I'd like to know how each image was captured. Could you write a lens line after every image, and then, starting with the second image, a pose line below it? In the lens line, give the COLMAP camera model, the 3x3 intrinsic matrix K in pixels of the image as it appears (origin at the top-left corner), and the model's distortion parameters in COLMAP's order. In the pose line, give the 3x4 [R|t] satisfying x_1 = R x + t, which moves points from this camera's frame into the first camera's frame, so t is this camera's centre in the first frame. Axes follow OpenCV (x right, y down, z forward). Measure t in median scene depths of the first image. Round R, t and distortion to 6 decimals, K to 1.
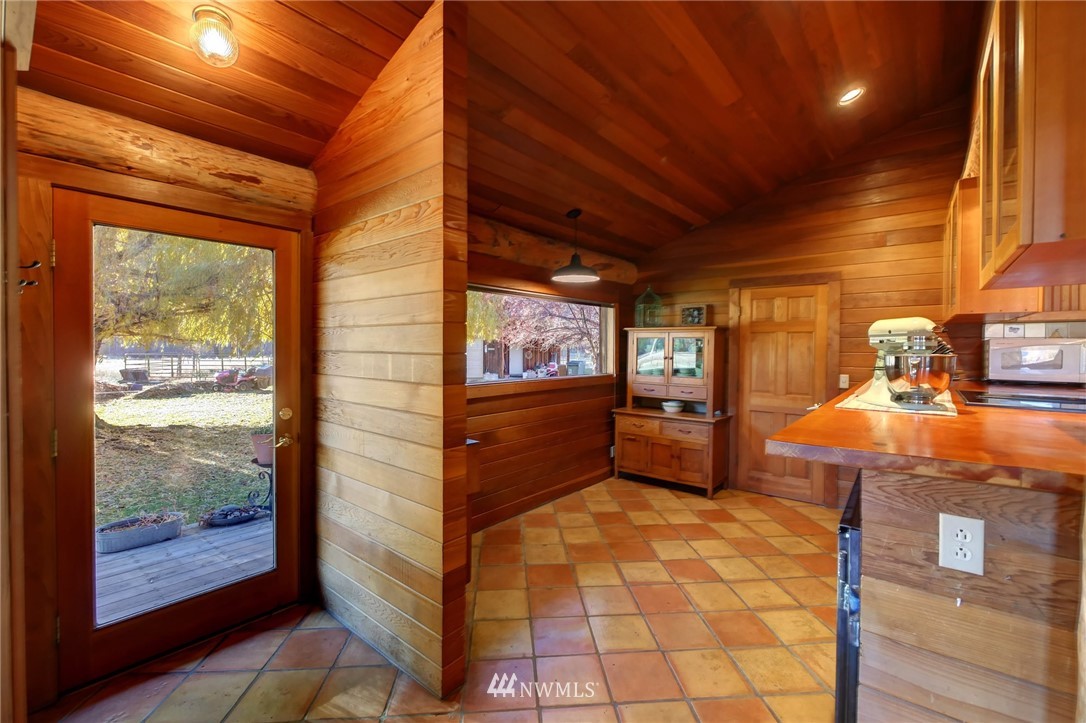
lens RADIAL K [[452.9, 0, 552.3], [0, 452.9, 354.5], [0, 0, 1]] dist [-0.003608, 0.000216]
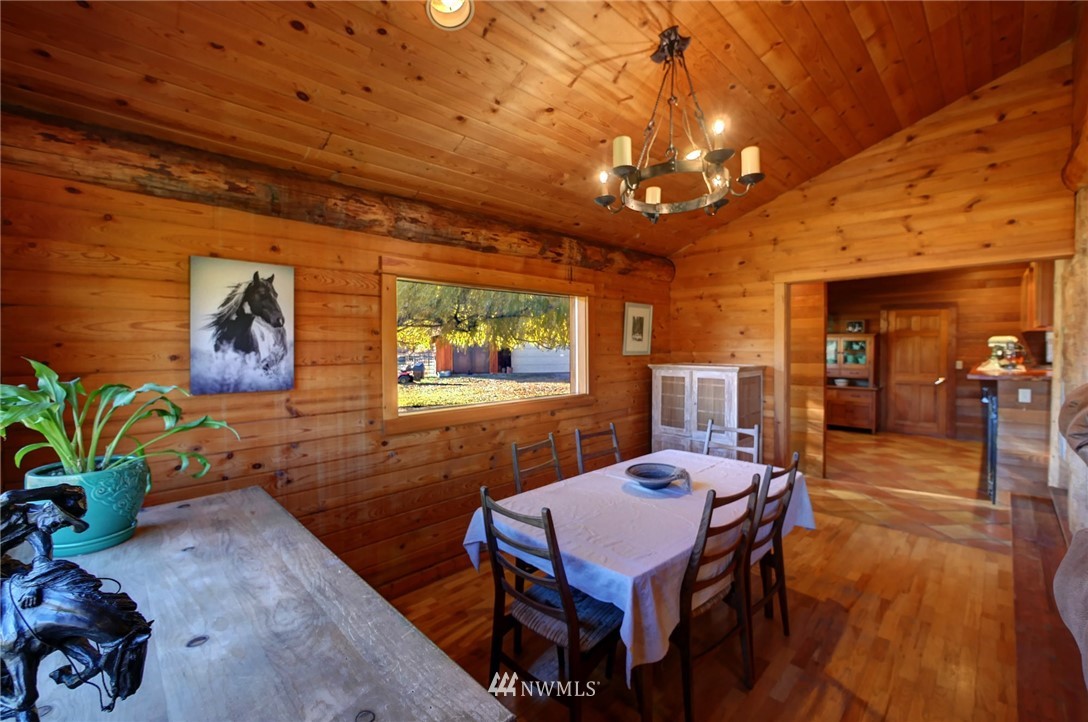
lens RADIAL K [[452.2, 0, 551.0], [0, 452.2, 350.3], [0, 0, 1]] dist [-0.003699, 0.000564]
pose [[0.995067, -0.014438, -0.098145, -0.690385], [0.014272, 0.999895, -0.002392, -0.013559], [0.098169, 0.000980, 0.995169, -0.812337]]
